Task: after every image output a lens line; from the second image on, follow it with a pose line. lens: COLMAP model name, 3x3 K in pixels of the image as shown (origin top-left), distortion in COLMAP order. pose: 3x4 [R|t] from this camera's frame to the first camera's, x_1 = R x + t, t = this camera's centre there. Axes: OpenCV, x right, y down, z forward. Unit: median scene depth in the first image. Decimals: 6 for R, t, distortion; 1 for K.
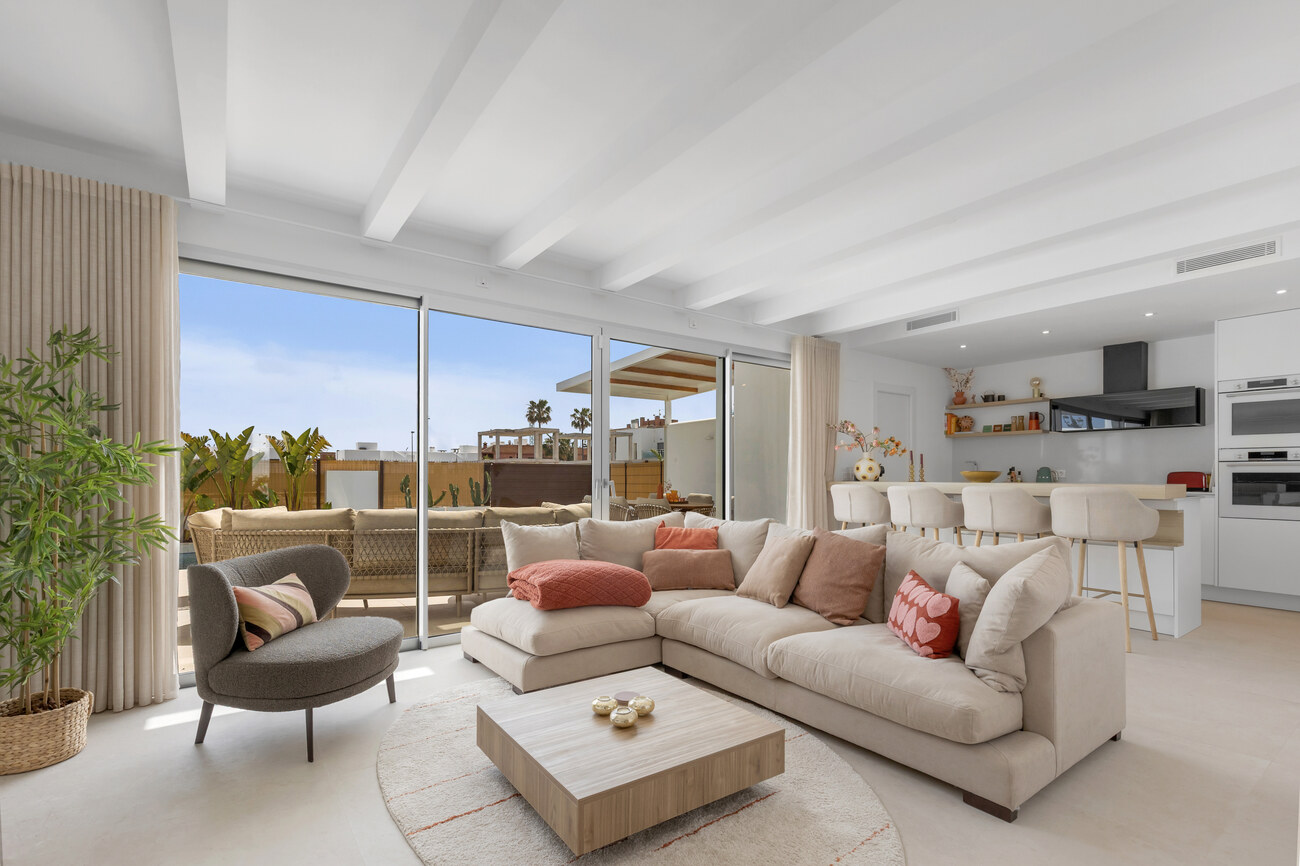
lens RADIAL K [[594.0, 0, 646.3], [0, 594.0, 492.3], [0, 0, 1]] dist [-0.000434, -0.000393]
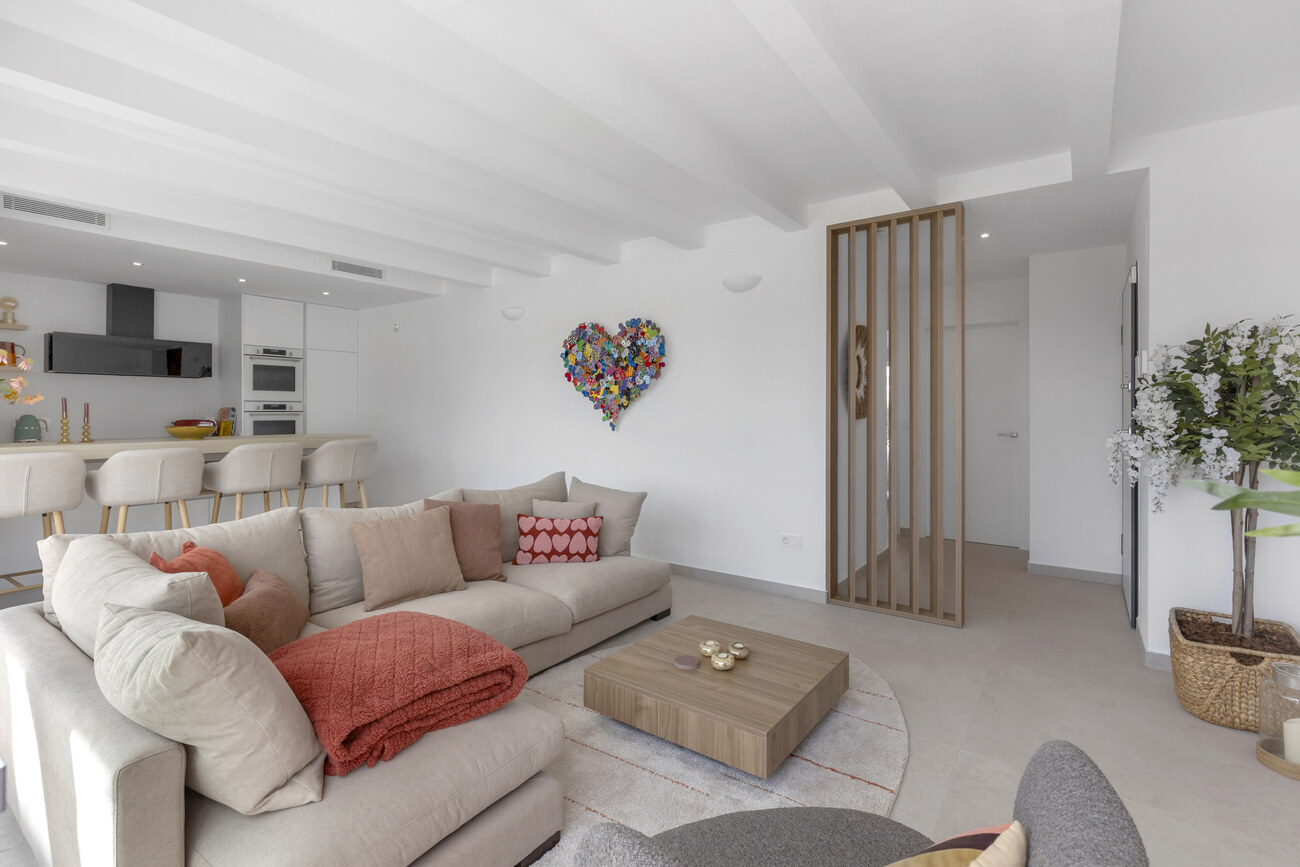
lens RADIAL K [[599.4, 0, 650.0], [0, 599.4, 433.5], [0, 0, 1]] dist [0.001898, -0.000299]
pose [[-0.311933, -0.042135, 0.949169, -0.367605], [0.022777, 0.998397, 0.051805, -0.043082], [-0.949831, 0.037779, -0.310474, 0.499835]]
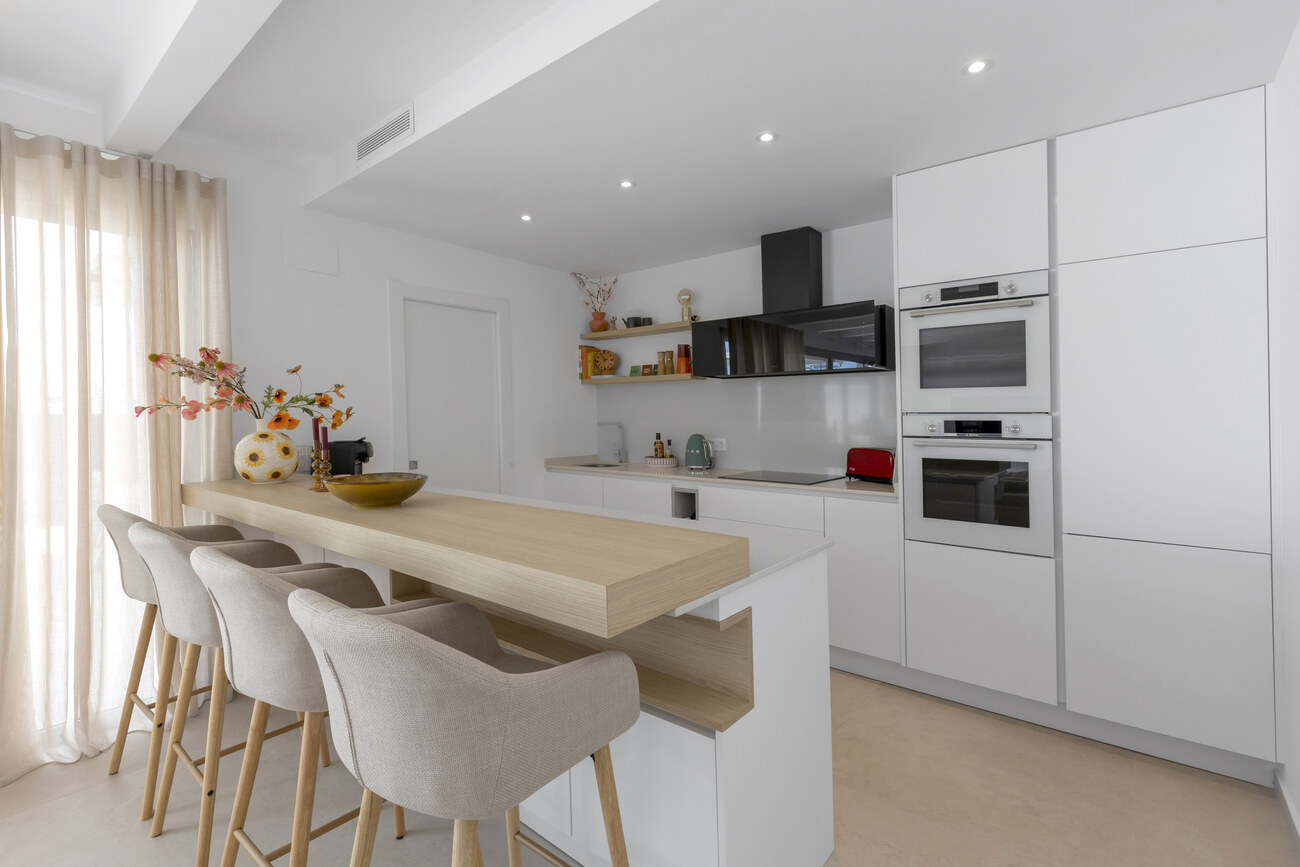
lens RADIAL K [[599.4, 0, 650.0], [0, 599.4, 433.5], [0, 0, 1]] dist [0.001898, -0.000299]
pose [[0.971197, -0.016041, 0.237736, 0.506449], [0.014673, 0.999864, 0.007526, -0.051756], [-0.237824, -0.003821, 0.971301, 0.433384]]
